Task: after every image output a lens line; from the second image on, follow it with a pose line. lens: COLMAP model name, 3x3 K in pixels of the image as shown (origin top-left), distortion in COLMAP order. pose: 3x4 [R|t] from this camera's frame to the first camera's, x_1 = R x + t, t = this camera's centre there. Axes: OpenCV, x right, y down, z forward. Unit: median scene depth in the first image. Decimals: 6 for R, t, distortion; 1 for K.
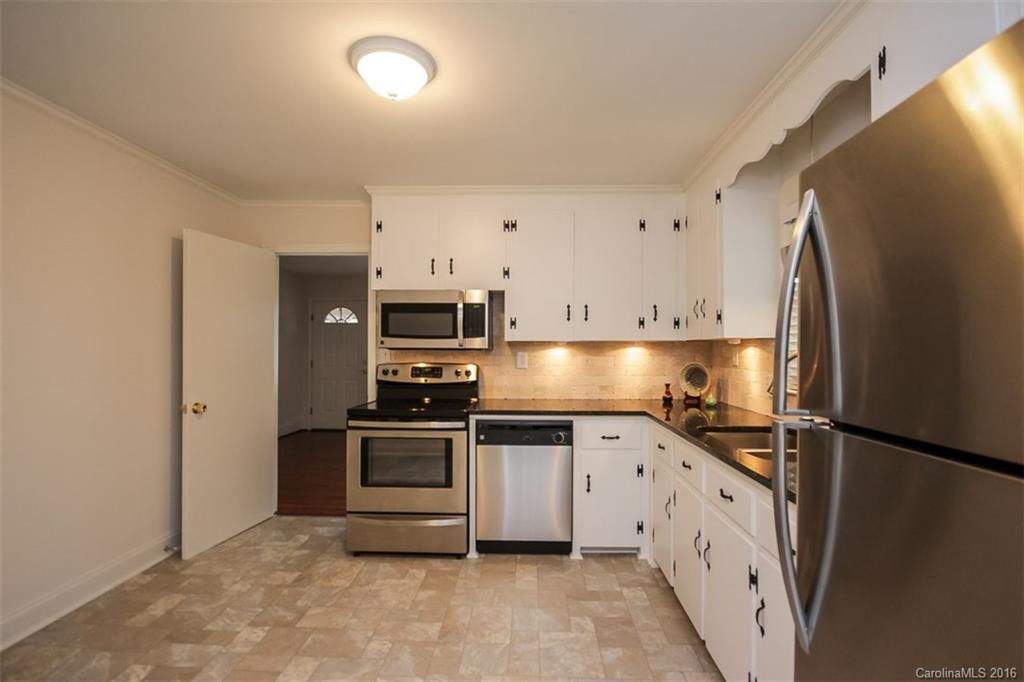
lens RADIAL K [[480.9, 0, 517.9], [0, 480.9, 340.4], [0, 0, 1]] dist [-0.002234, -0.000247]
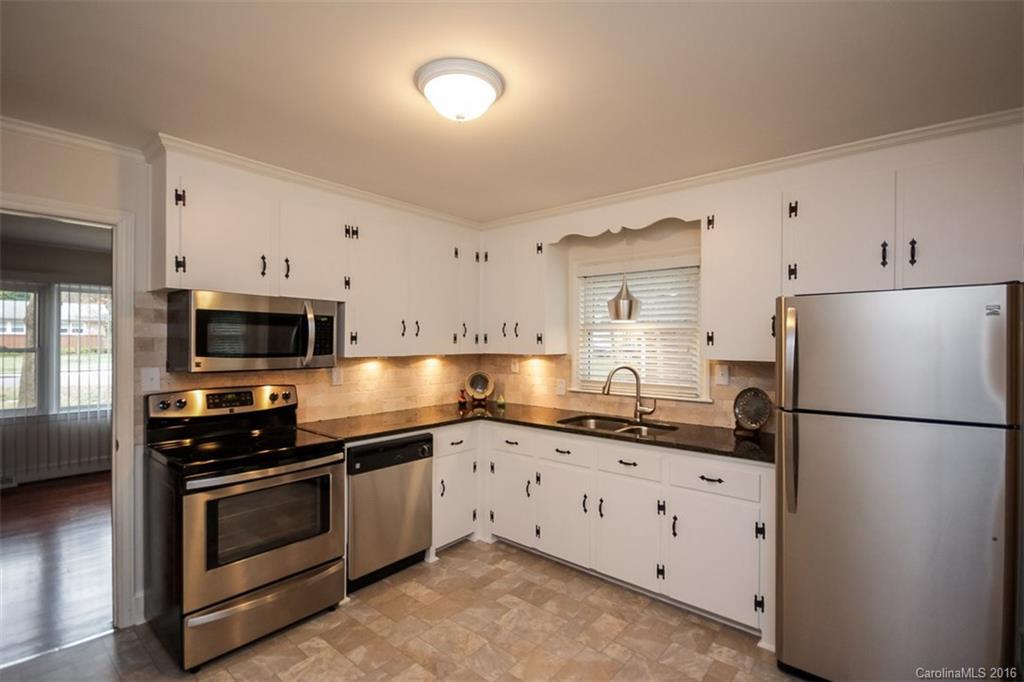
lens RADIAL K [[465.4, 0, 512.0], [0, 465.4, 341.0], [0, 0, 1]] dist [-0.021980, 0.000028]
pose [[0.613447, 0.001475, 0.789734, -0.547773], [-0.014361, 0.999854, 0.009288, -0.044266], [-0.789605, -0.017039, 0.613379, 0.221187]]
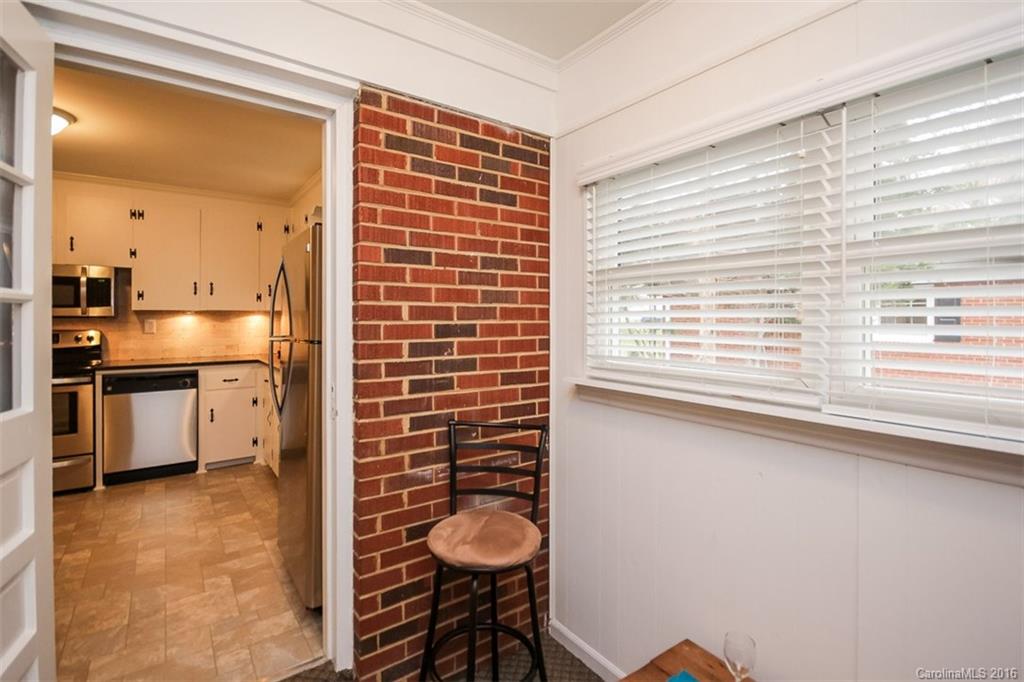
lens RADIAL K [[486.0, 0, 506.2], [0, 486.0, 315.9], [0, 0, 1]] dist [0.023801, 0.000191]
pose [[0.799144, -0.002752, 0.601134, -0.021189], [-0.003771, 0.999947, 0.009591, 0.000389], [-0.601128, -0.009932, 0.799091, -0.565987]]
